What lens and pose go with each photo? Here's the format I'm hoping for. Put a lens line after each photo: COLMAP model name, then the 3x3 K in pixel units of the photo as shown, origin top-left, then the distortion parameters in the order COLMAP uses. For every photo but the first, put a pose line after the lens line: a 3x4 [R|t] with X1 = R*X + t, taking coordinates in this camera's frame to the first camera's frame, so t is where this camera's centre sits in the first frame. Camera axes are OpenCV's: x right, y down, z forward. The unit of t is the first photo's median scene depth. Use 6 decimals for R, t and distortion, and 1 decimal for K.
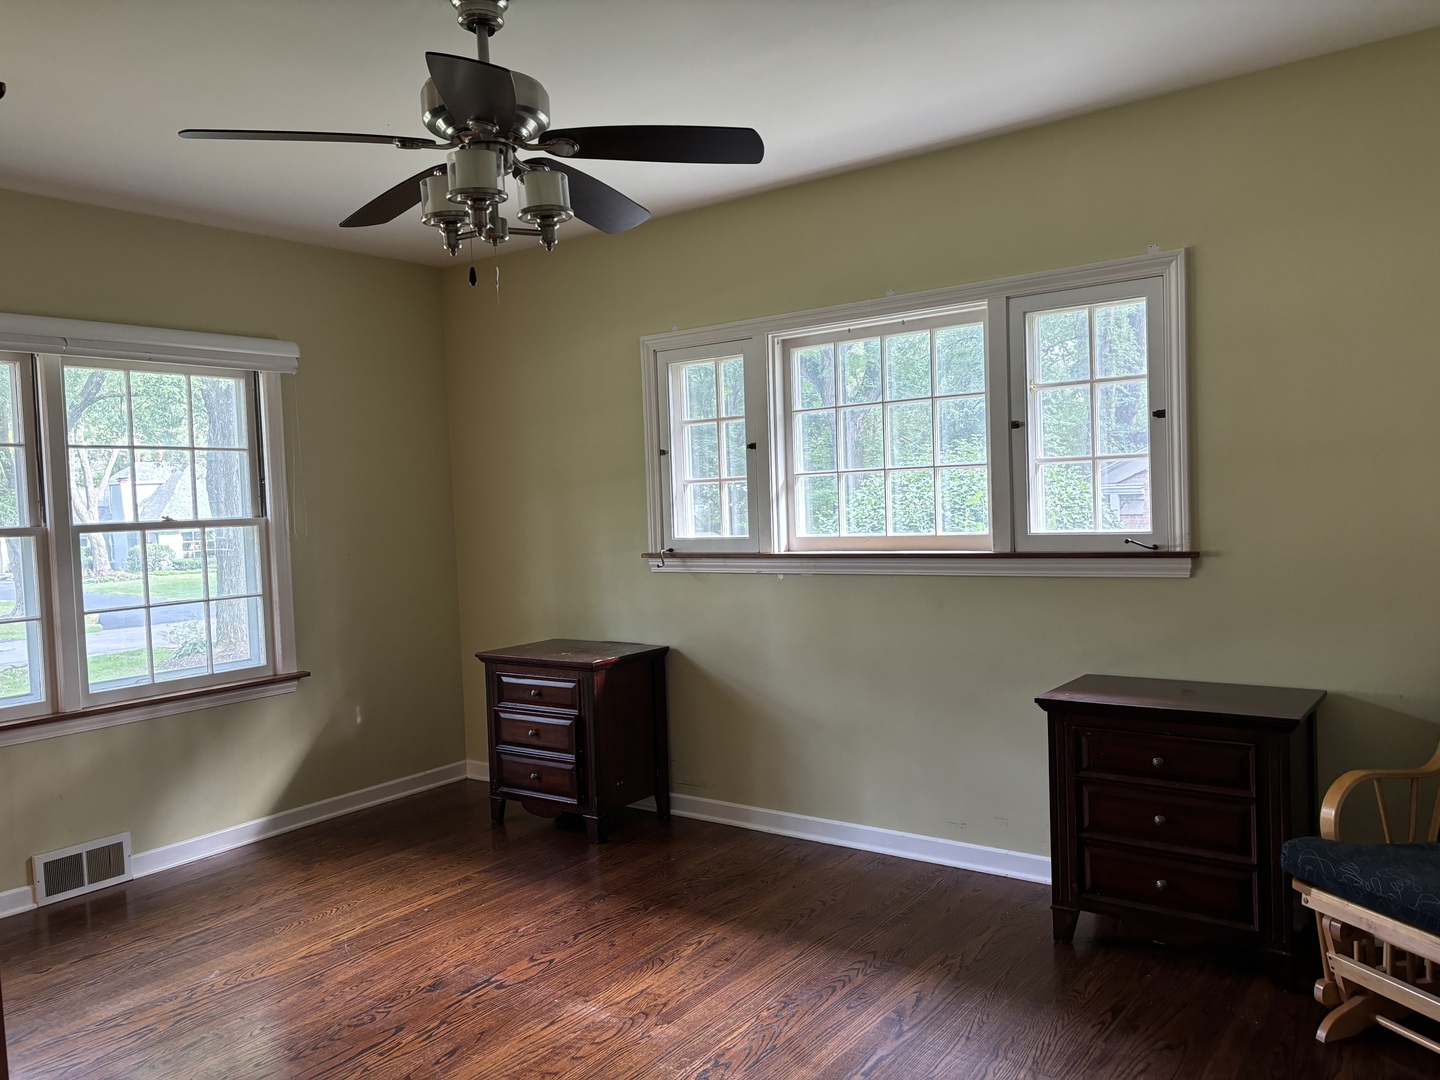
lens RADIAL K [[1075.6, 0, 715.3], [0, 1075.6, 538.2], [0, 0, 1]] dist [0.055905, -0.030660]
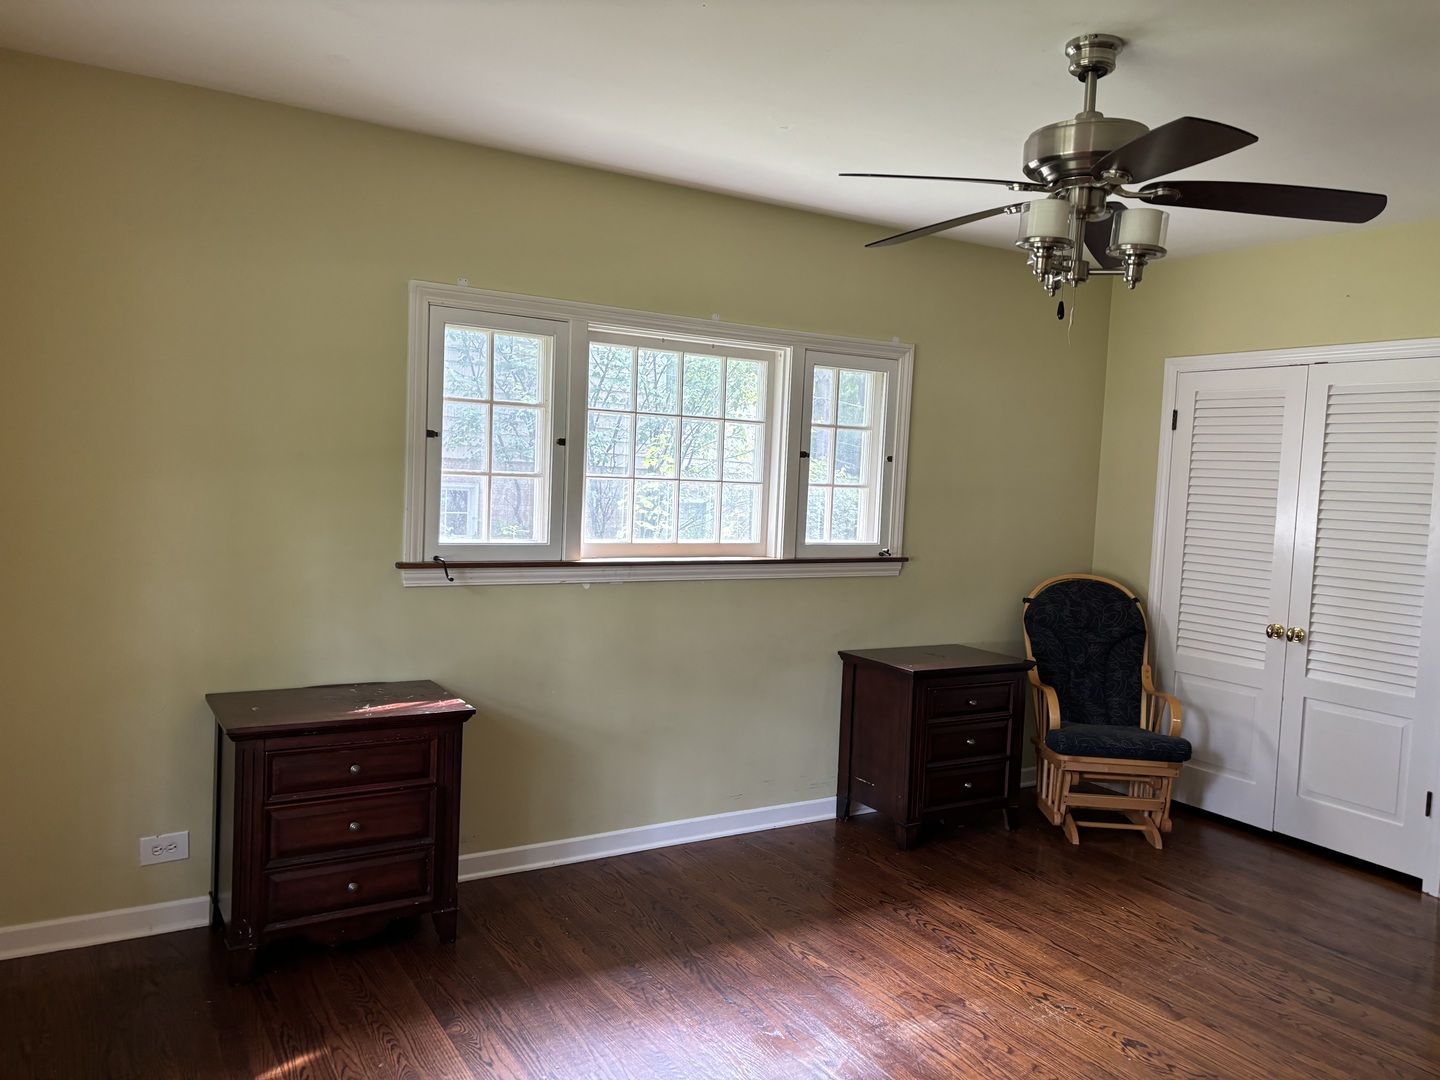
lens RADIAL K [[1075.6, 0, 717.3], [0, 1075.6, 541.3], [0, 0, 1]] dist [0.055905, -0.030660]
pose [[0.373286, -0.006670, 0.927692, -0.823973], [-0.022897, 0.999603, 0.016400, -0.022617], [-0.927434, -0.027363, 0.372985, 0.593394]]
